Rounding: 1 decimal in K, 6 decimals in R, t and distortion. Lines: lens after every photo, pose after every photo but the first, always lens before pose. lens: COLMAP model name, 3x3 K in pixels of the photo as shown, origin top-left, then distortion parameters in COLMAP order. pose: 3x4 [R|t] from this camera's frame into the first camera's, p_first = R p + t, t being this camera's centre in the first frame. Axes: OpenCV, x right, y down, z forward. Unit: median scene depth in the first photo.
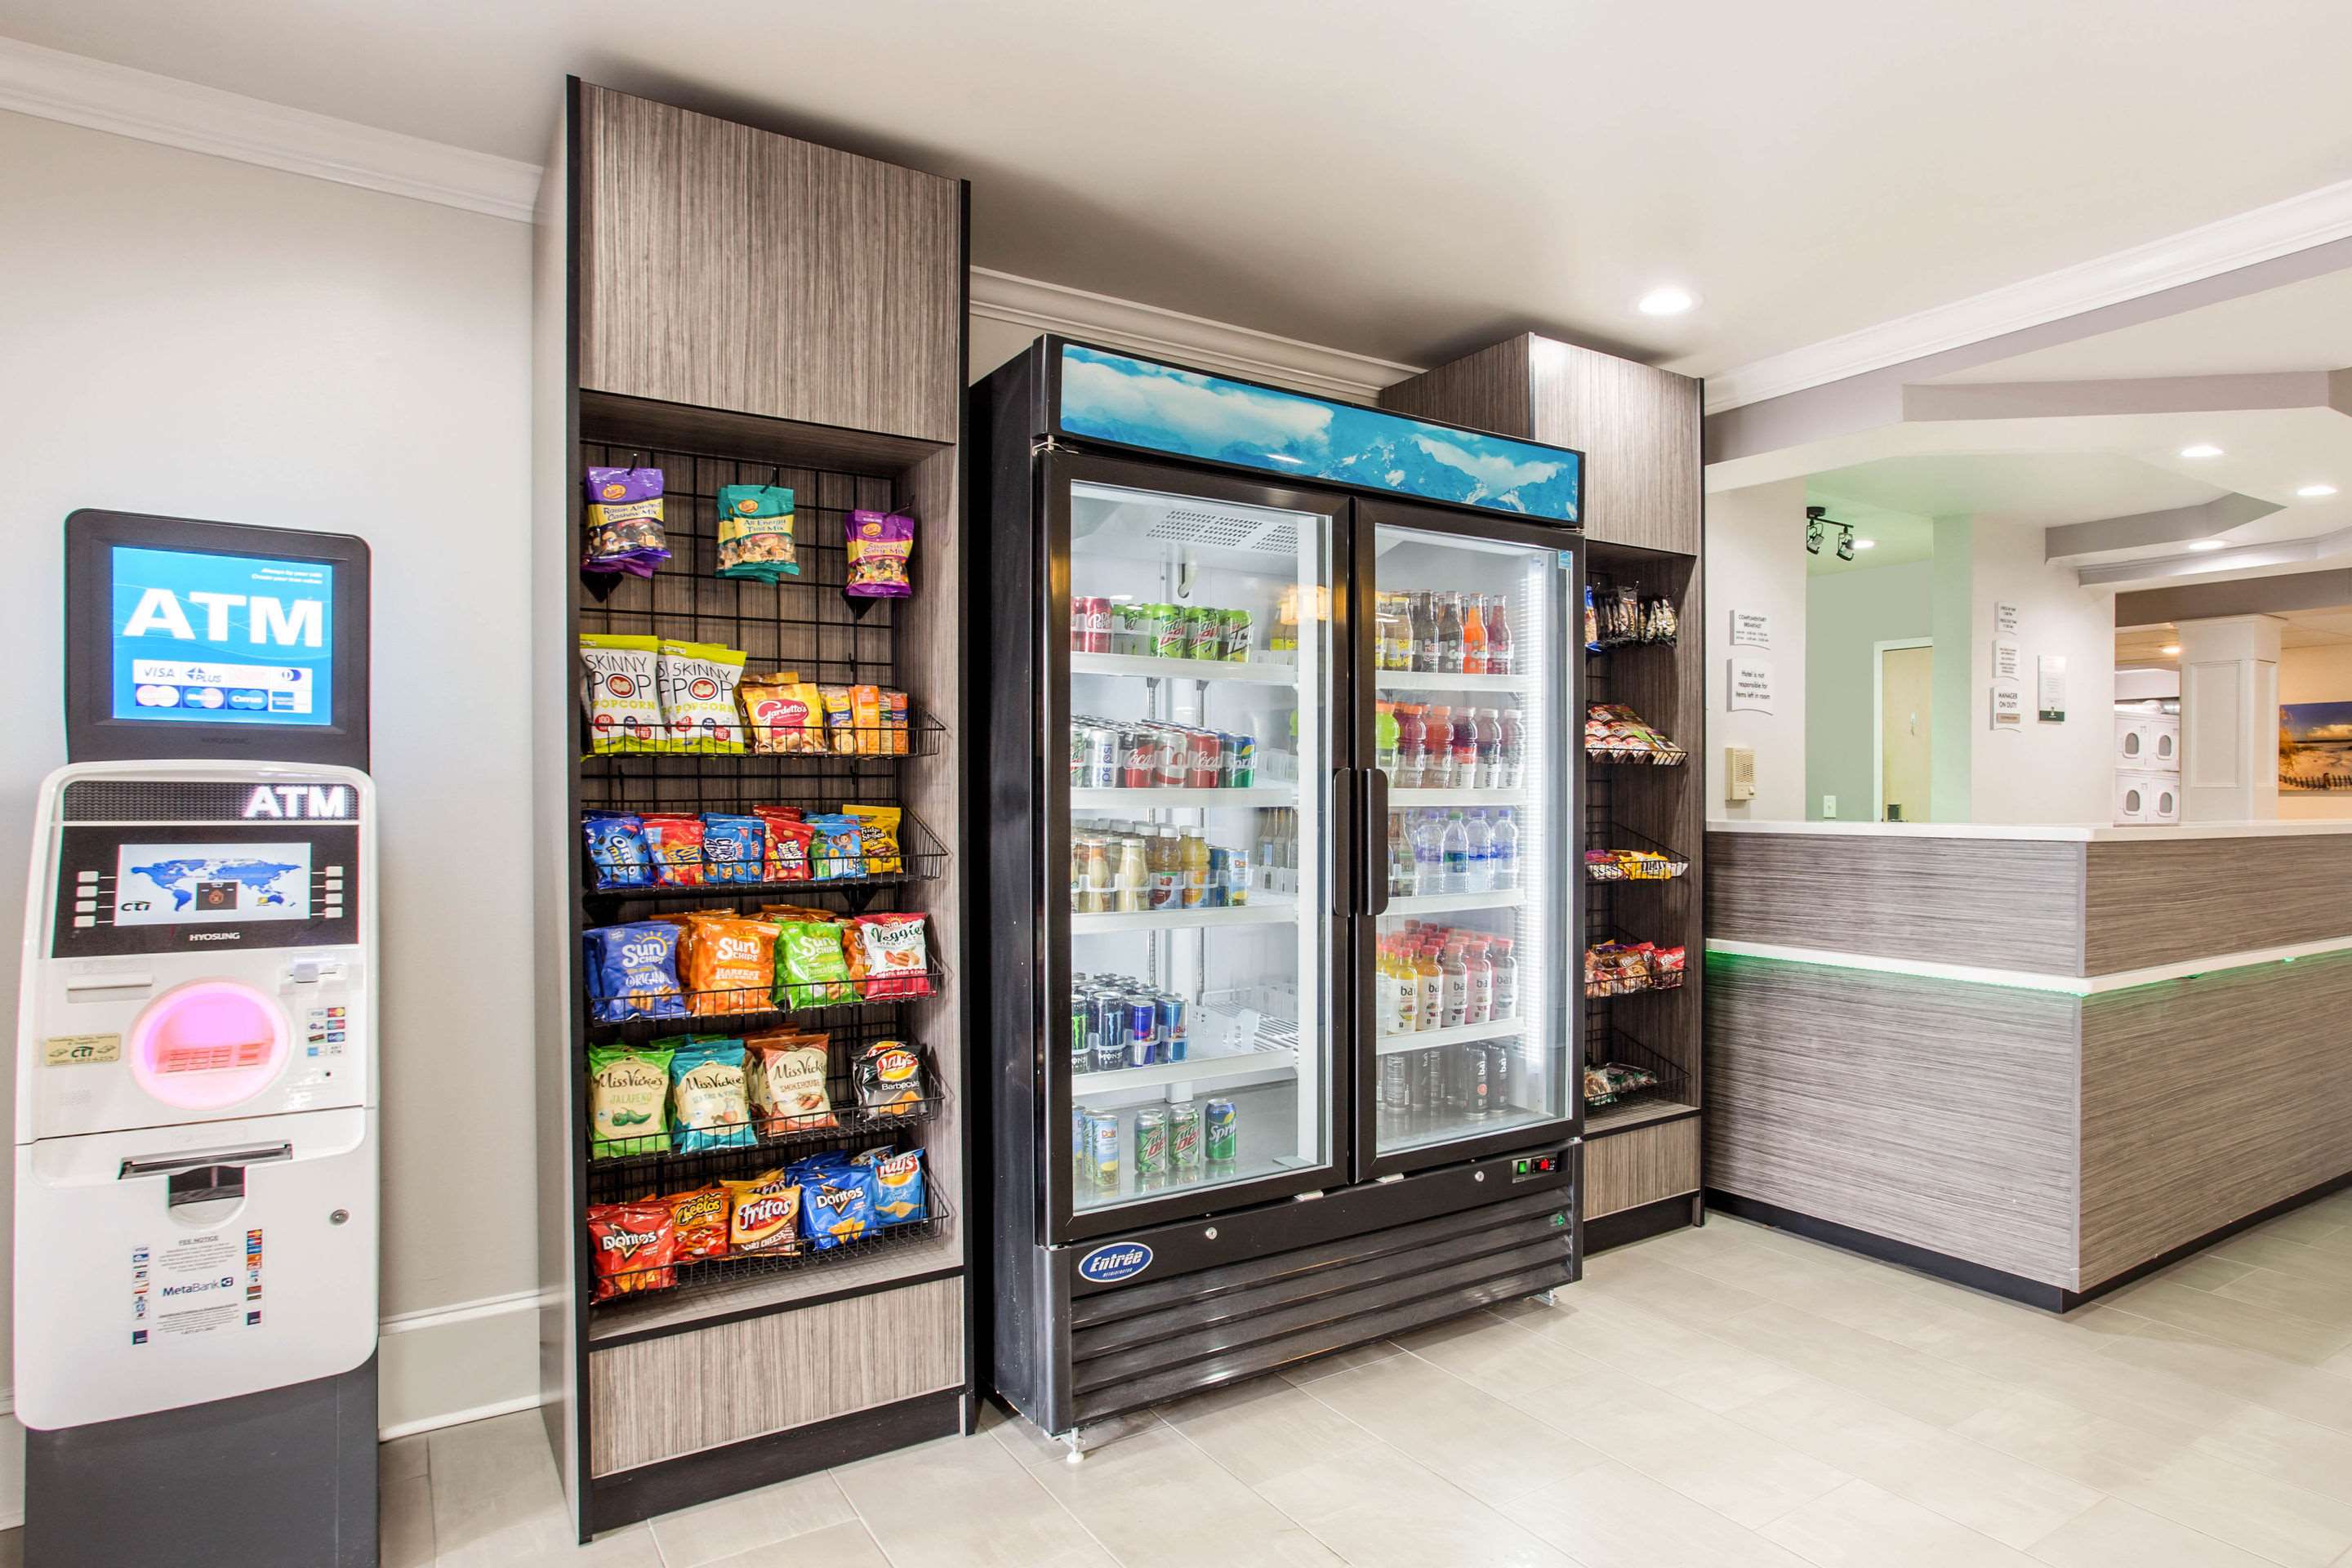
lens RADIAL K [[1269.9, 0, 1182.7], [0, 1269.9, 787.5], [0, 0, 1]] dist [-0.038705, 0.000953]
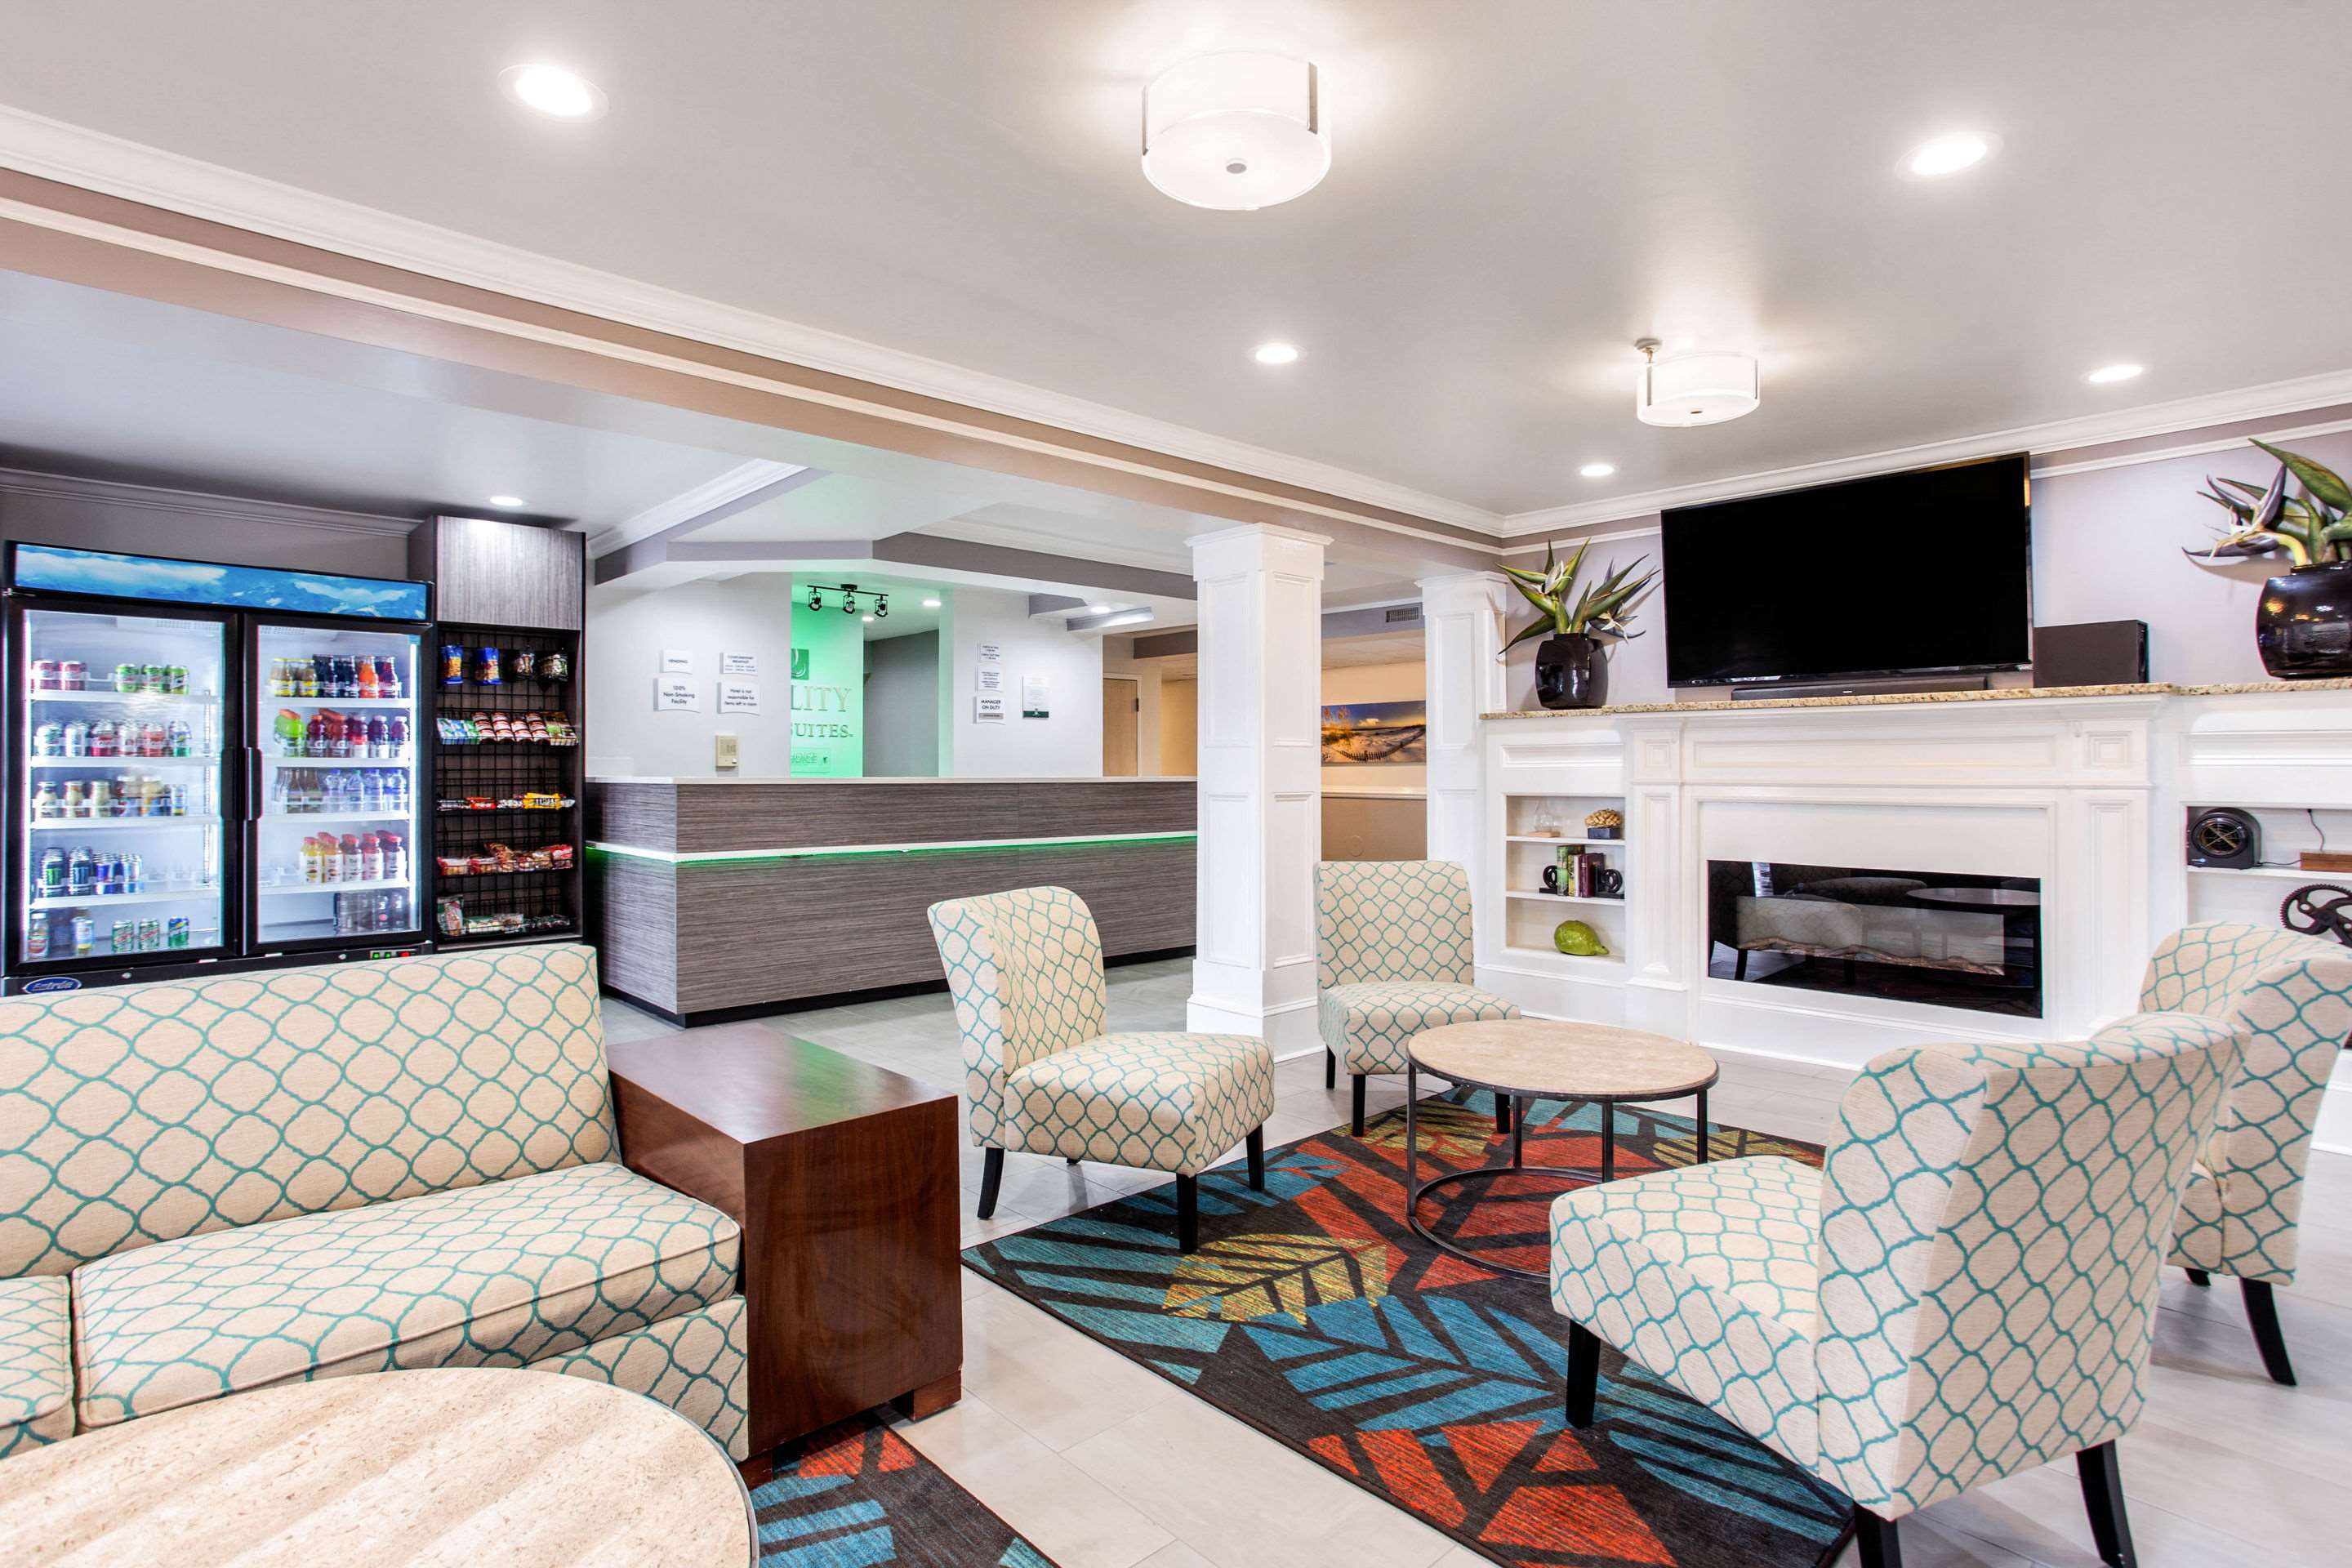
lens RADIAL K [[1155.6, 0, 1098.6], [0, 1155.6, 746.8], [0, 0, 1]] dist [0.004798, 0.001307]
pose [[0.991257, 0.002426, 0.131924, 1.165453], [-0.000643, 0.999908, -0.013556, 0.007502], [-0.131945, 0.013353, 0.991167, -0.938907]]
